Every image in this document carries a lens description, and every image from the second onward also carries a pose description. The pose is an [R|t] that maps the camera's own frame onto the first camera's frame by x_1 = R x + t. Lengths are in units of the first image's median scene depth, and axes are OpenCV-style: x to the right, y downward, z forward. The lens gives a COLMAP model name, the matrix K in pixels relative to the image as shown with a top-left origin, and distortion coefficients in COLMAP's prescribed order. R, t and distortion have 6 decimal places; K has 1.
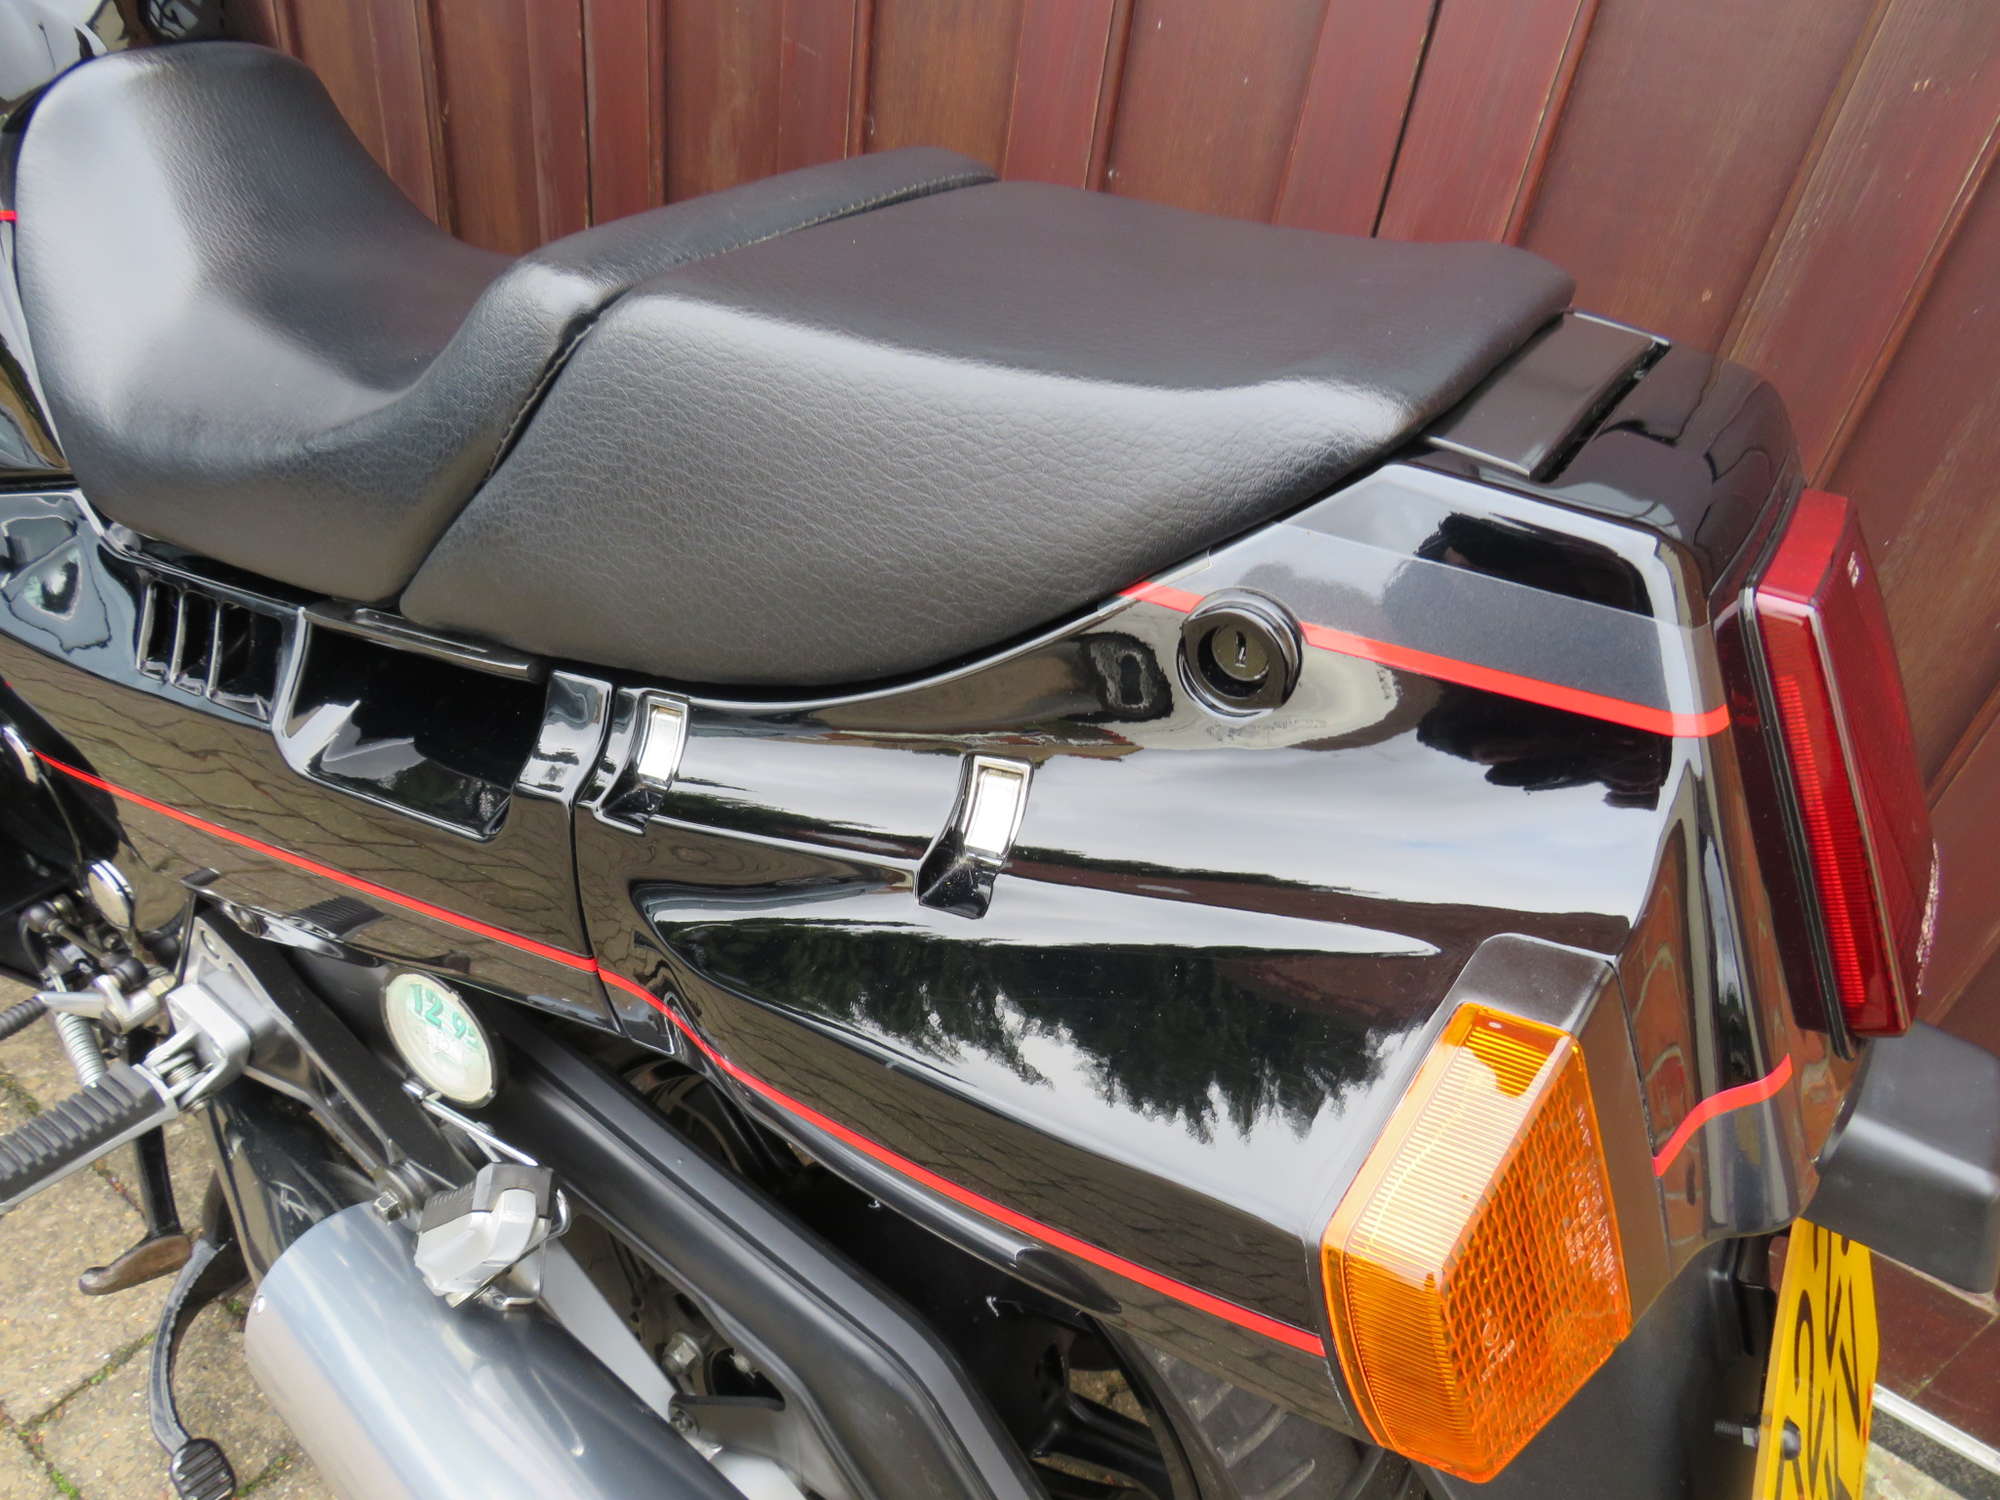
lens RADIAL K [[1412.4, 0, 1000.0], [0, 1412.4, 750.0], [0, 0, 1]] dist [-0.022581, -0.010150]
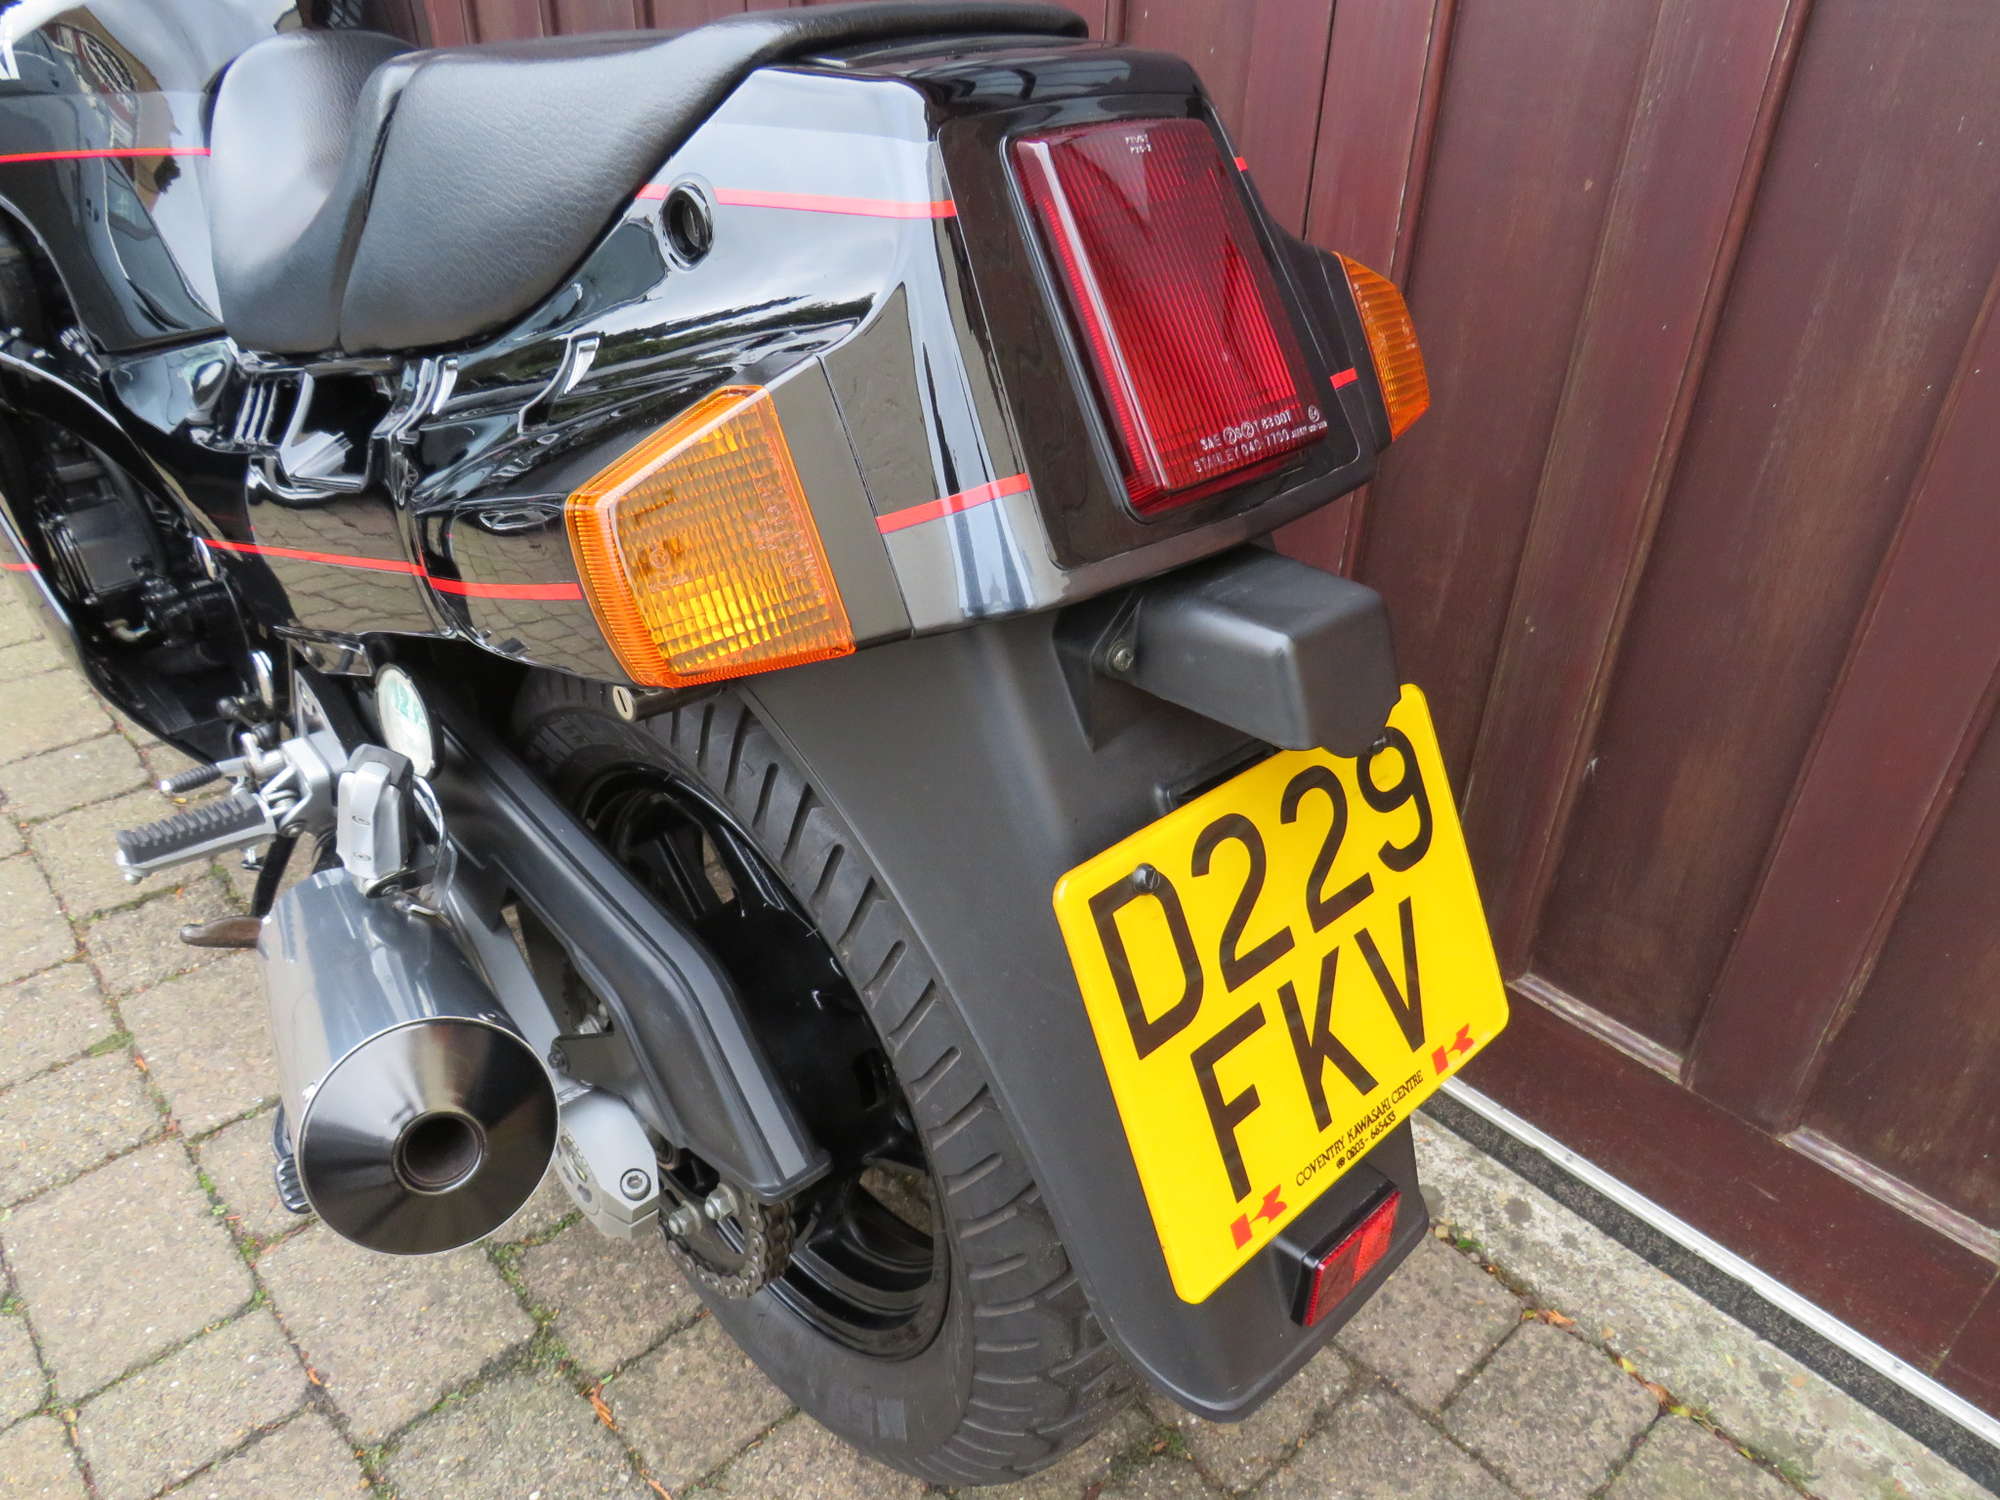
lens RADIAL K [[1418.2, 0, 994.7], [0, 1418.2, 746.6], [0, 0, 1]] dist [-0.027743, 0.000107]
pose [[0.967937, 0.038649, -0.248203, 0.303889], [-0.064364, 0.993266, -0.096337, 0.207681], [0.242808, 0.109224, 0.963906, -0.092104]]
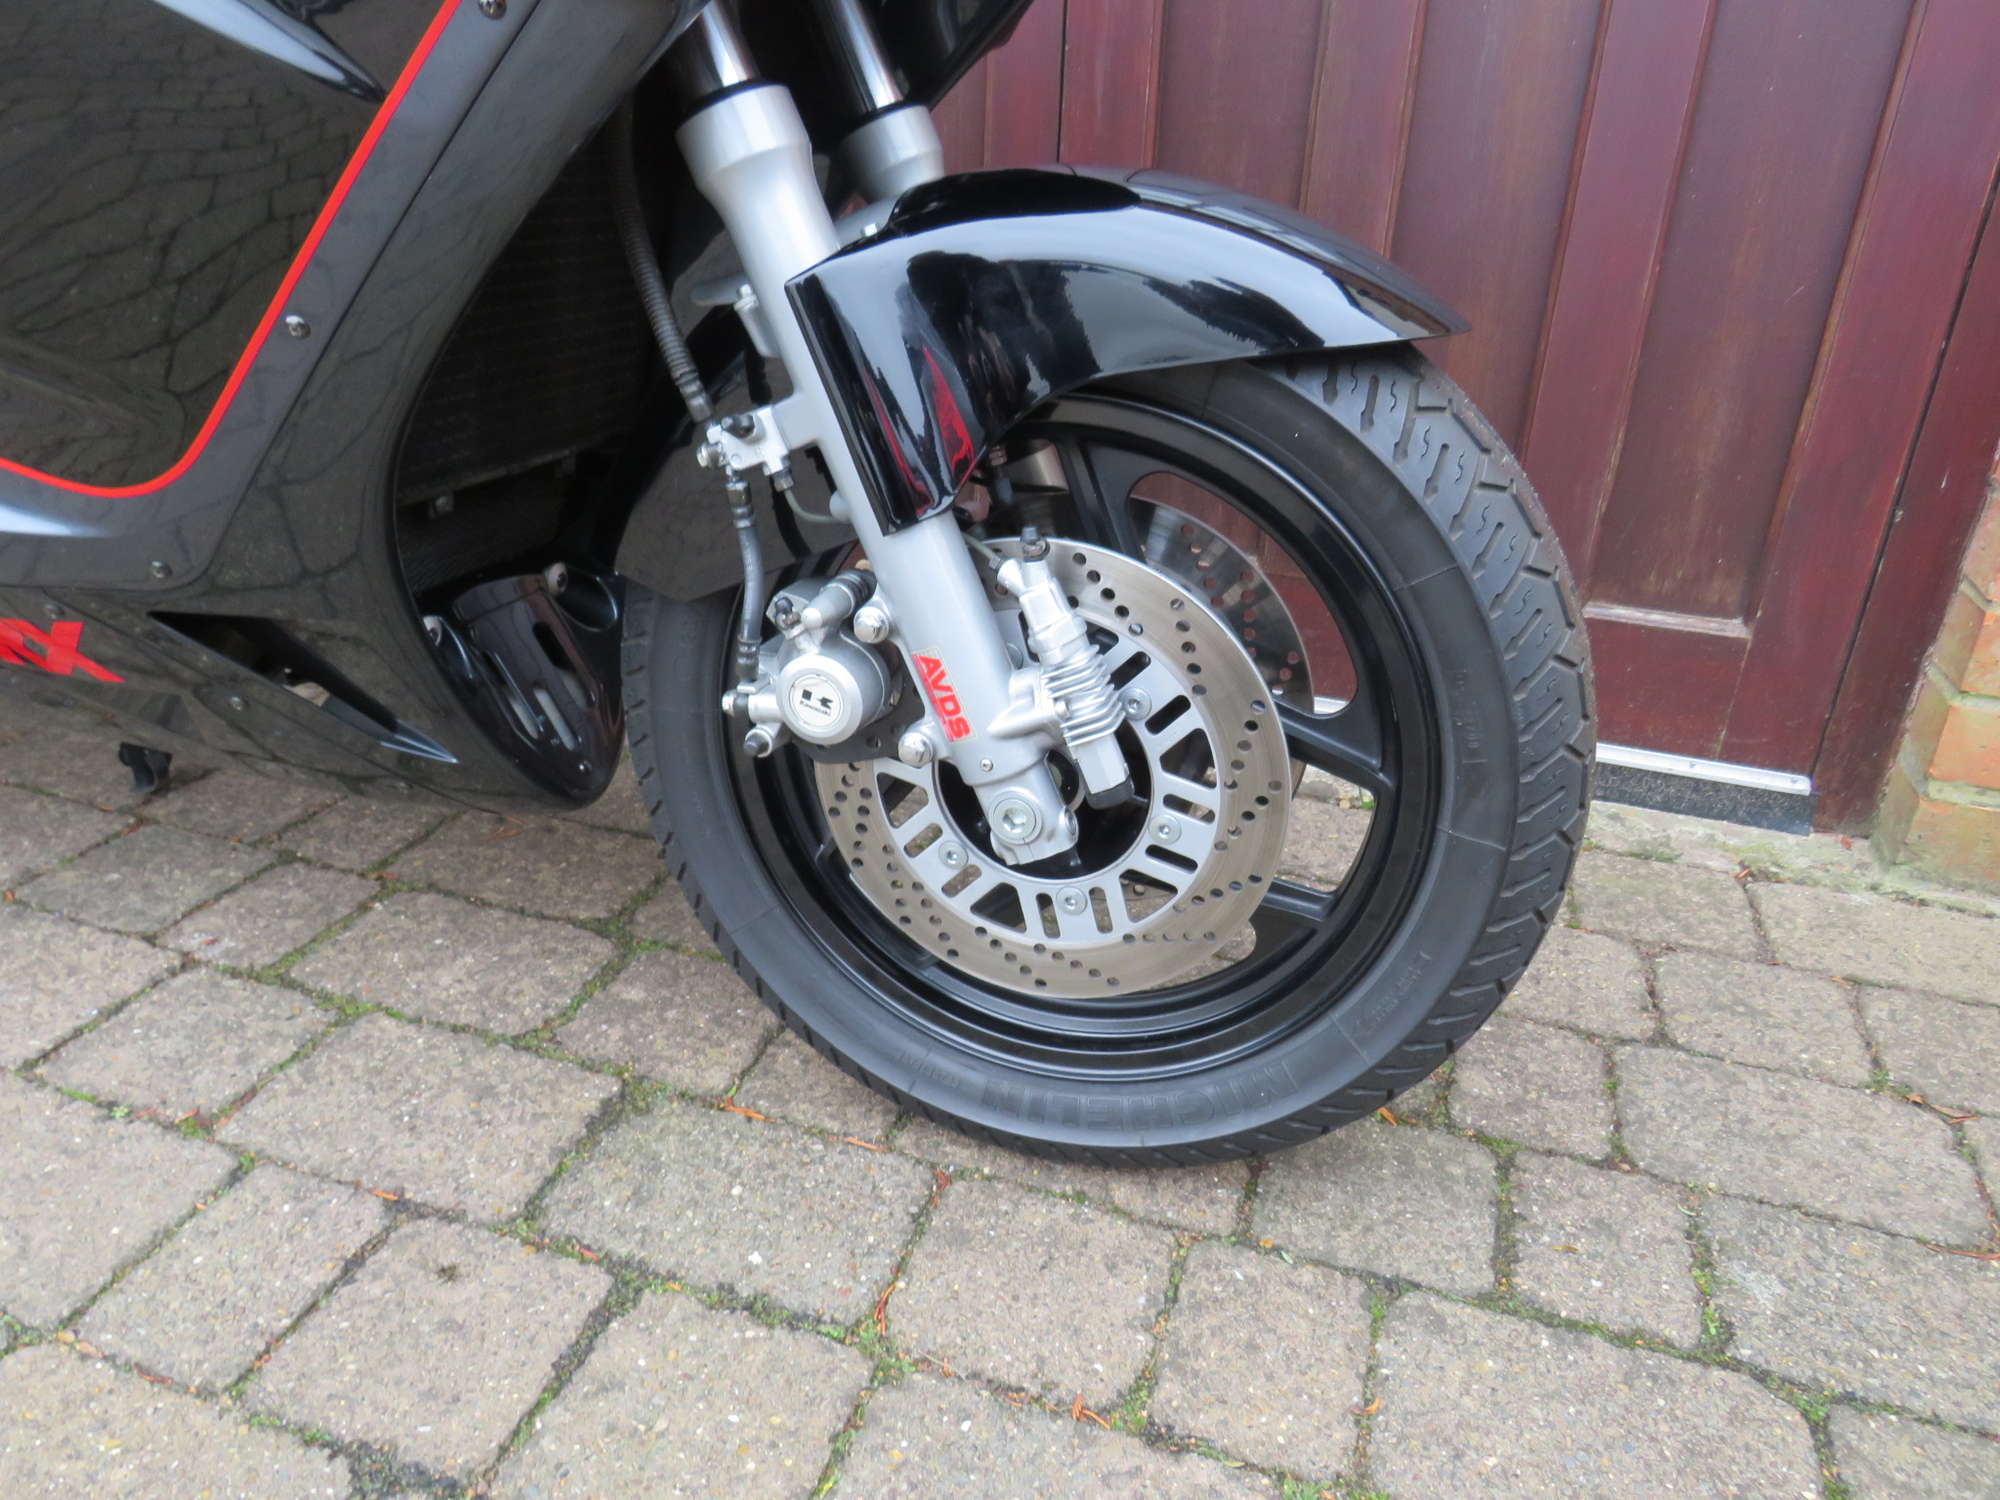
lens RADIAL K [[1412.4, 0, 1000.0], [0, 1412.4, 750.0], [0, 0, 1]] dist [-0.022581, -0.010150]
pose [[0.957978, -0.192604, 0.212559, -0.222054], [0.230686, 0.957732, -0.171855, 0.592896], [-0.170475, 0.213668, 0.961917, -0.073348]]
